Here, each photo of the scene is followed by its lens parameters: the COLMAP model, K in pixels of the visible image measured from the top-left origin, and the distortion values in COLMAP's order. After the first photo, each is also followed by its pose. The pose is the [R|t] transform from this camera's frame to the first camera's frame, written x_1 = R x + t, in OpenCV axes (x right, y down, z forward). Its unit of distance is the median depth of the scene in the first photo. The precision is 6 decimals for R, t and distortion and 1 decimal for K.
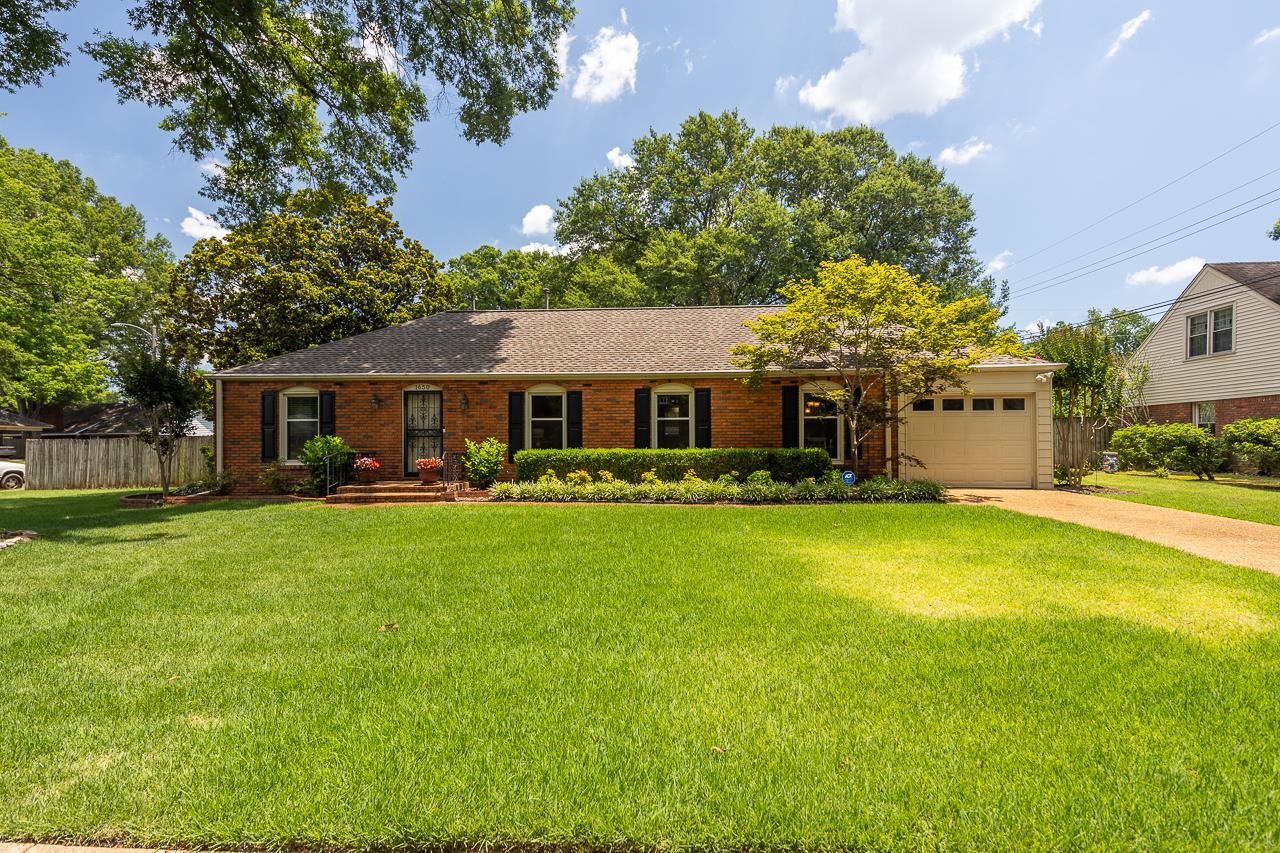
lens RADIAL K [[626.3, 0, 640.1], [0, 626.3, 423.6], [0, 0, 1]] dist [0.058634, 0.000045]
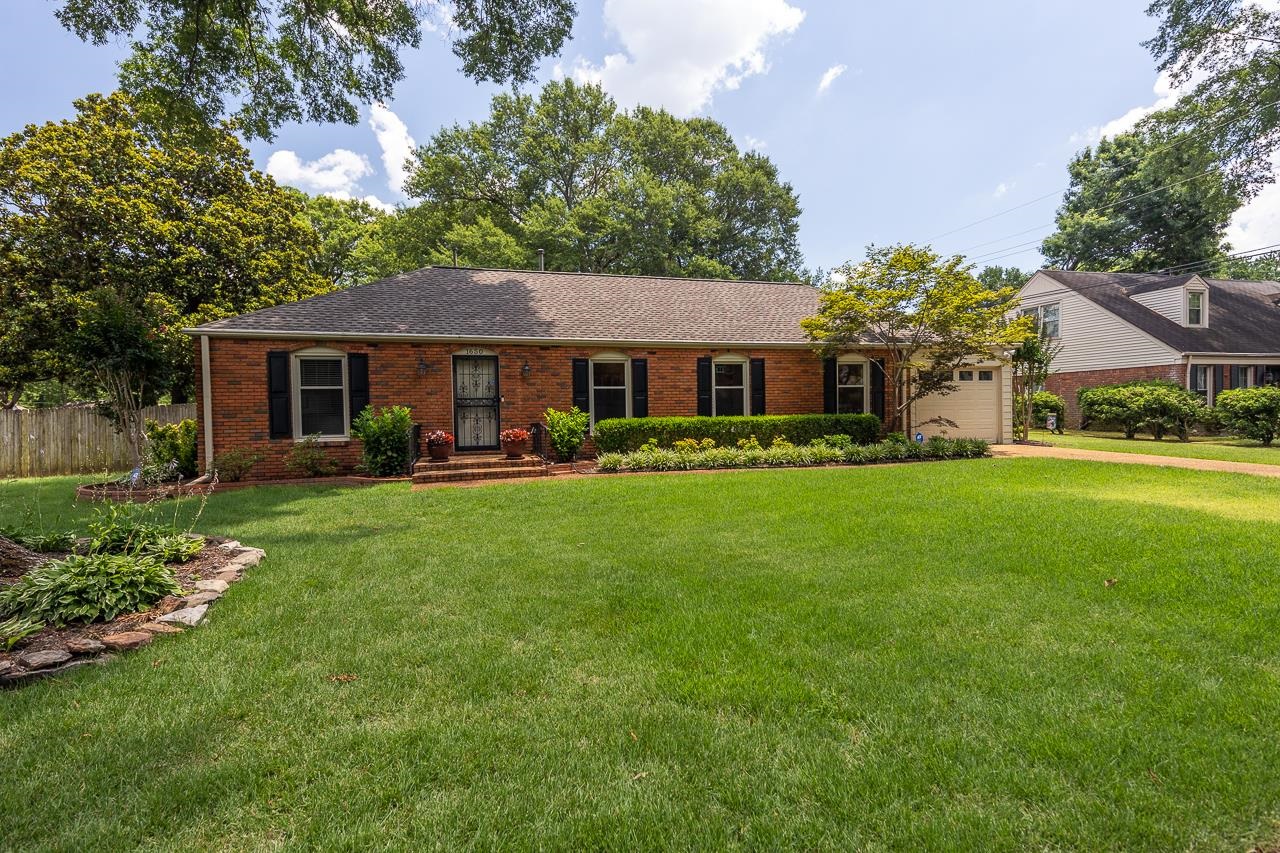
lens RADIAL K [[624.4, 0, 640.4], [0, 624.4, 412.9], [0, 0, 1]] dist [0.032824, -0.000402]
pose [[0.938282, -0.011275, 0.345688, -0.438356], [0.001136, 0.999564, 0.029518, 0.003838], [-0.345870, -0.027304, 0.937885, 0.082247]]
